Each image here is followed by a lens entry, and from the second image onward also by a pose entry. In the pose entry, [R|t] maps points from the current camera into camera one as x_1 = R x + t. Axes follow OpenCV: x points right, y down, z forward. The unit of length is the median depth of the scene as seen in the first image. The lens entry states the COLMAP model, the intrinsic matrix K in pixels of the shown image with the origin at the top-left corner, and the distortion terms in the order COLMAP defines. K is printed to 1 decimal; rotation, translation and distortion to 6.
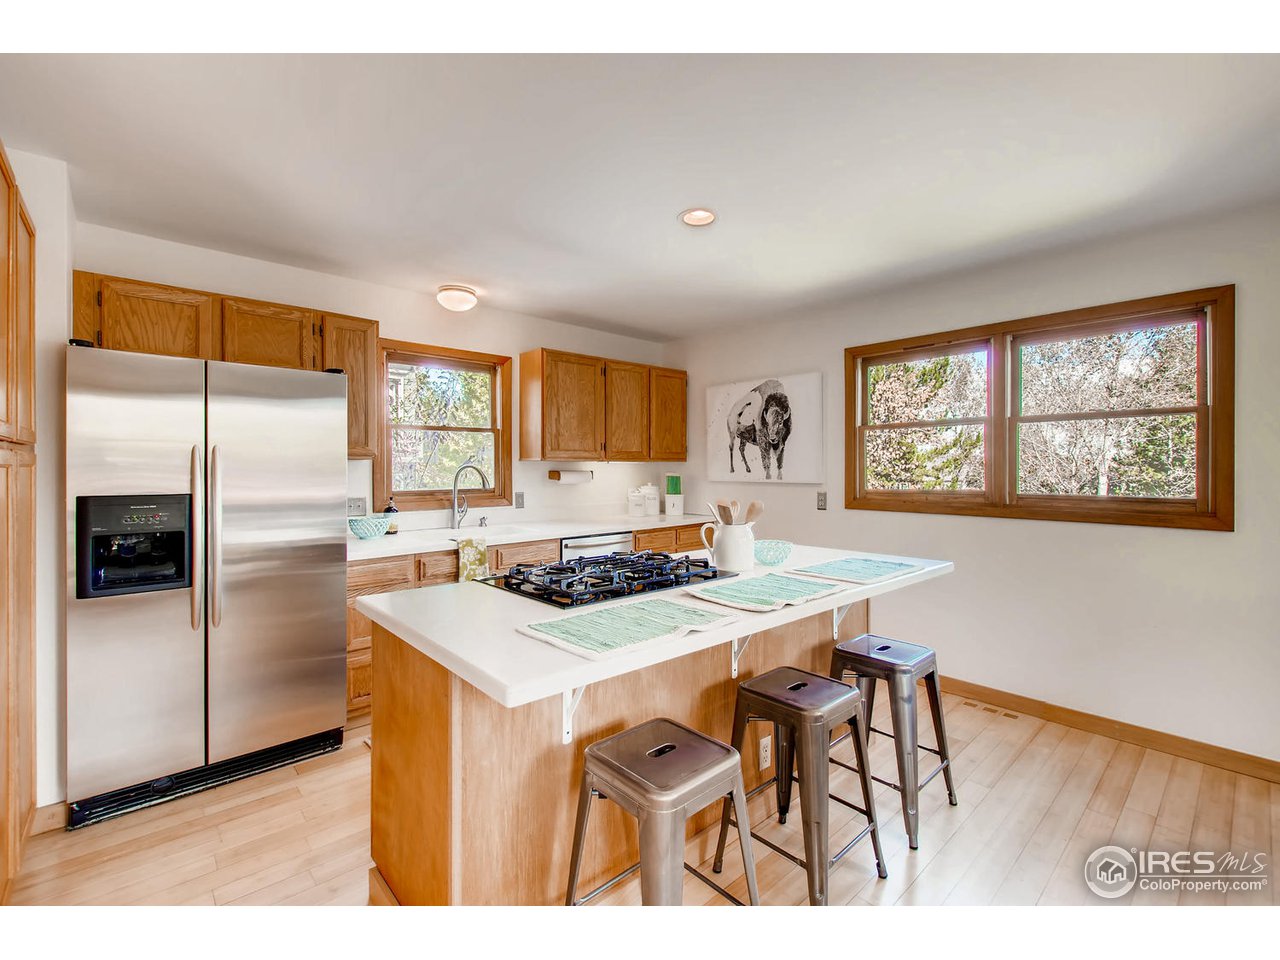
lens RADIAL K [[568.8, 0, 649.7], [0, 568.8, 476.2], [0, 0, 1]] dist [0.008726, -0.004195]
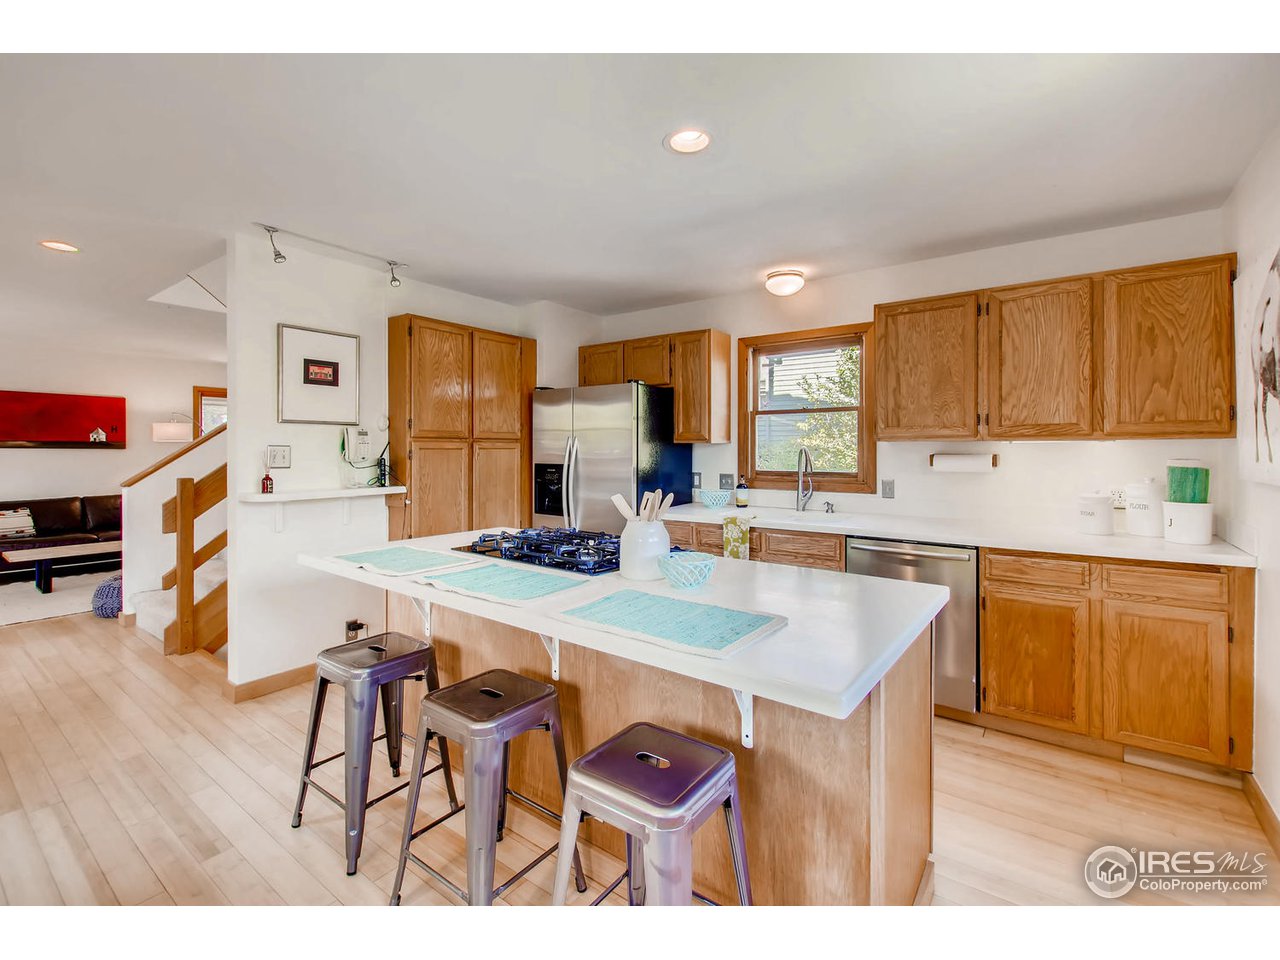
lens RADIAL K [[568.8, 0, 611.0], [0, 568.8, 447.5], [0, 0, 1]] dist [0.008726, -0.004195]
pose [[0.171068, 0.000715, -0.985259, 0.541273], [-0.015501, 0.999878, -0.001966, -0.010640], [0.985137, 0.015608, 0.171058, 0.467139]]
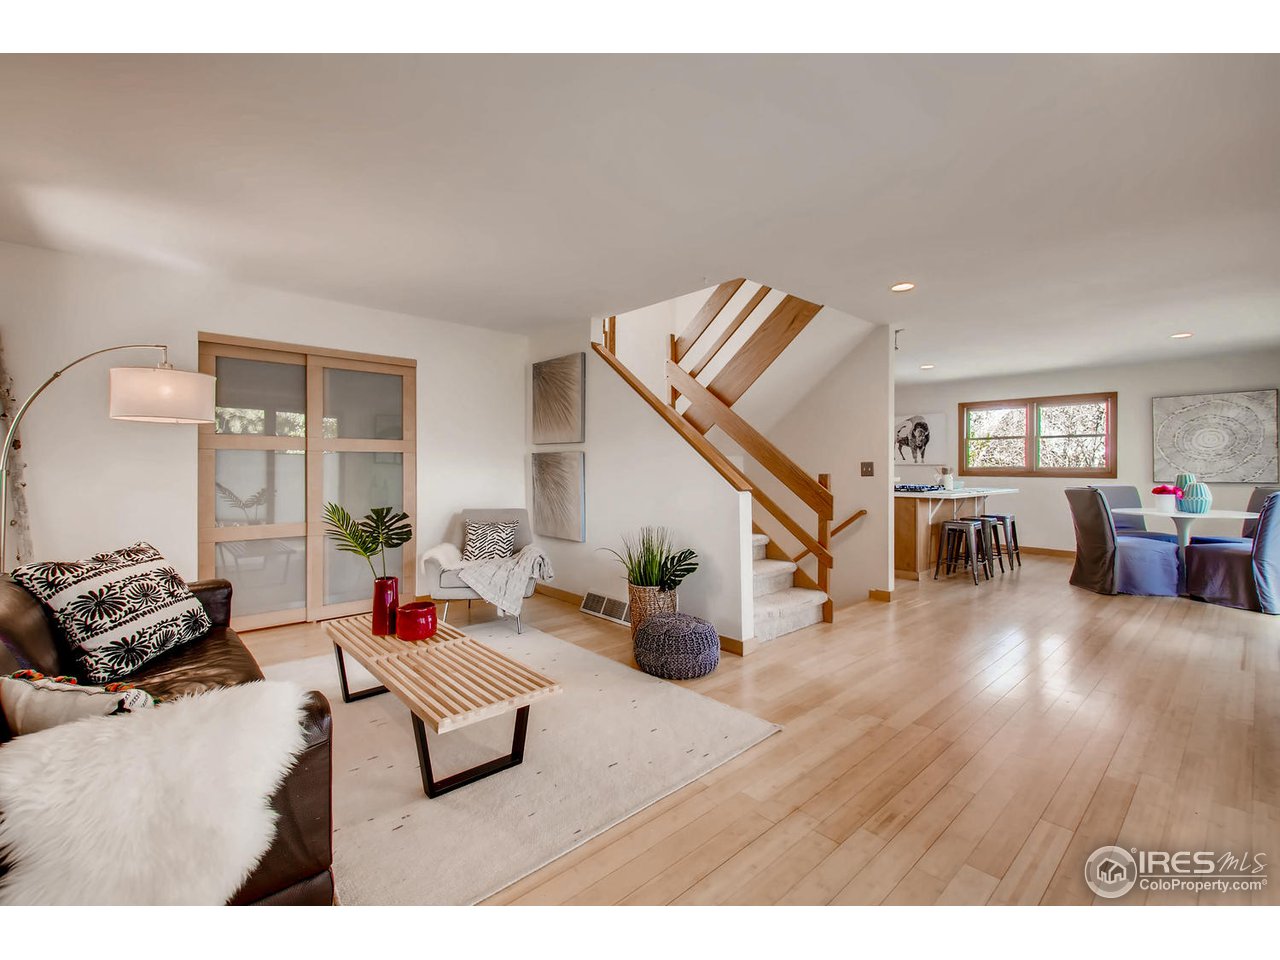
lens RADIAL K [[568.8, 0, 637.2], [0, 568.8, 468.0], [0, 0, 1]] dist [0.008726, -0.004195]
pose [[0.999963, 0.000047, -0.008563, -0.855020], [-0.000124, 0.999959, -0.009043, 0.045760], [0.008562, 0.009044, 0.999922, -1.181926]]
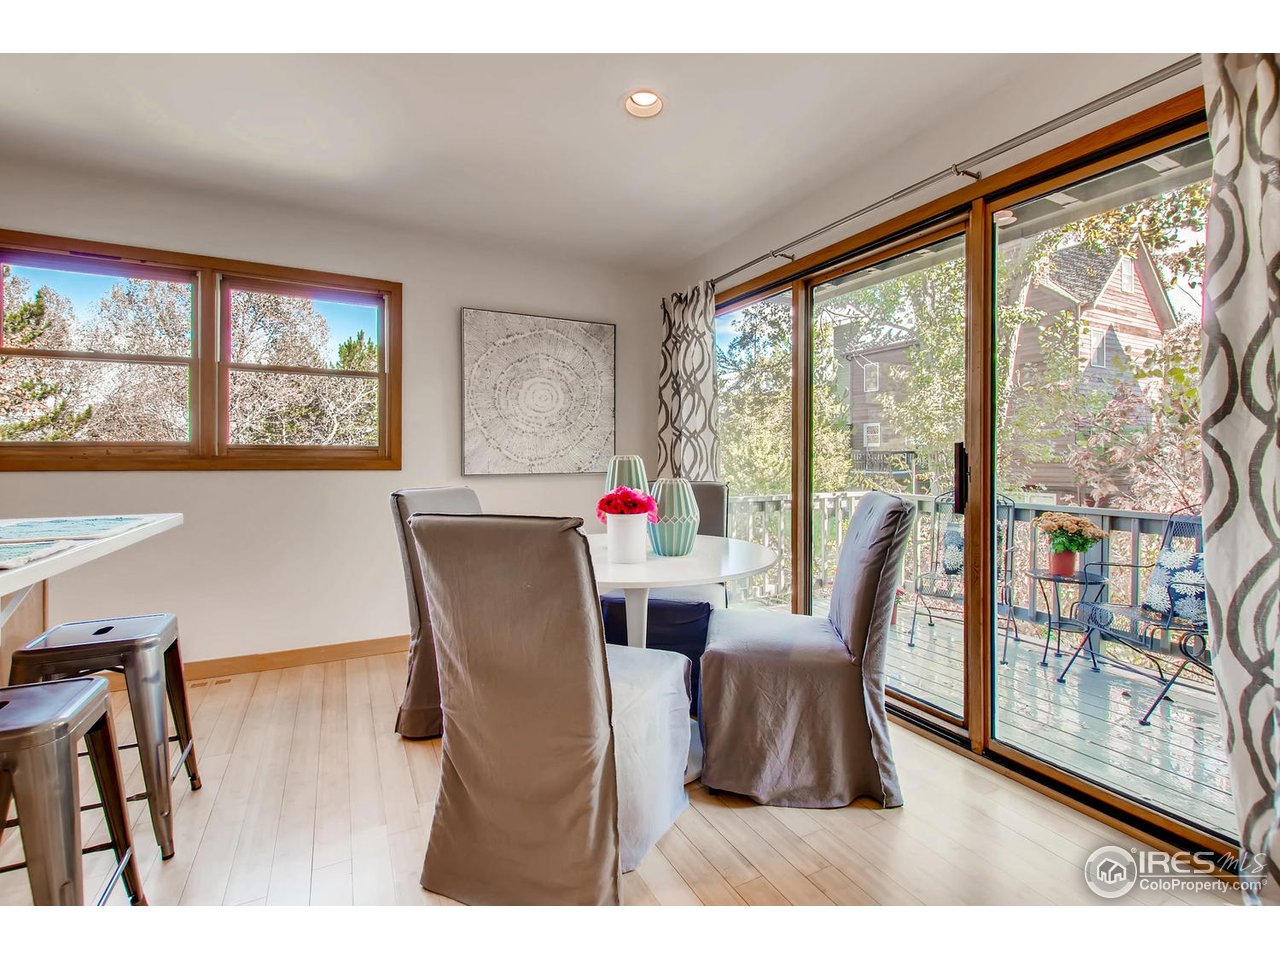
lens RADIAL K [[568.8, 0, 641.9], [0, 568.8, 461.5], [0, 0, 1]] dist [0.008726, -0.004195]
pose [[0.260160, -0.005600, 0.965549, -0.073010], [0.009059, 0.999953, 0.003358, 0.049753], [-0.965523, 0.007873, 0.260198, 0.072768]]
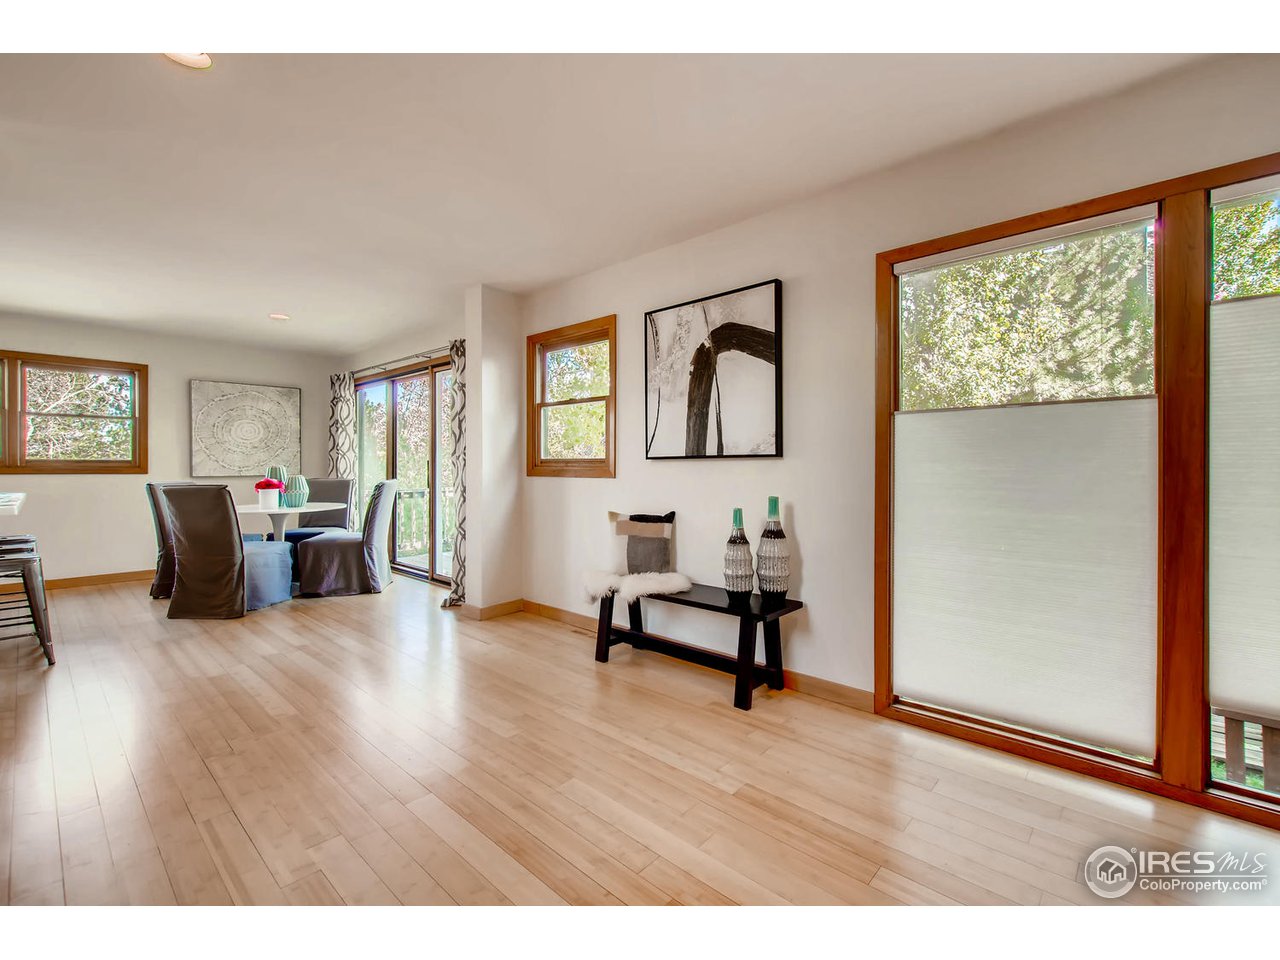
lens RADIAL K [[568.8, 0, 643.8], [0, 568.8, 468.7], [0, 0, 1]] dist [0.008726, -0.004195]
pose [[-0.080435, -0.004150, 0.996751, -0.888517], [0.011179, 0.999925, 0.005065, 0.055852], [-0.996697, 0.011550, -0.080382, -0.496506]]
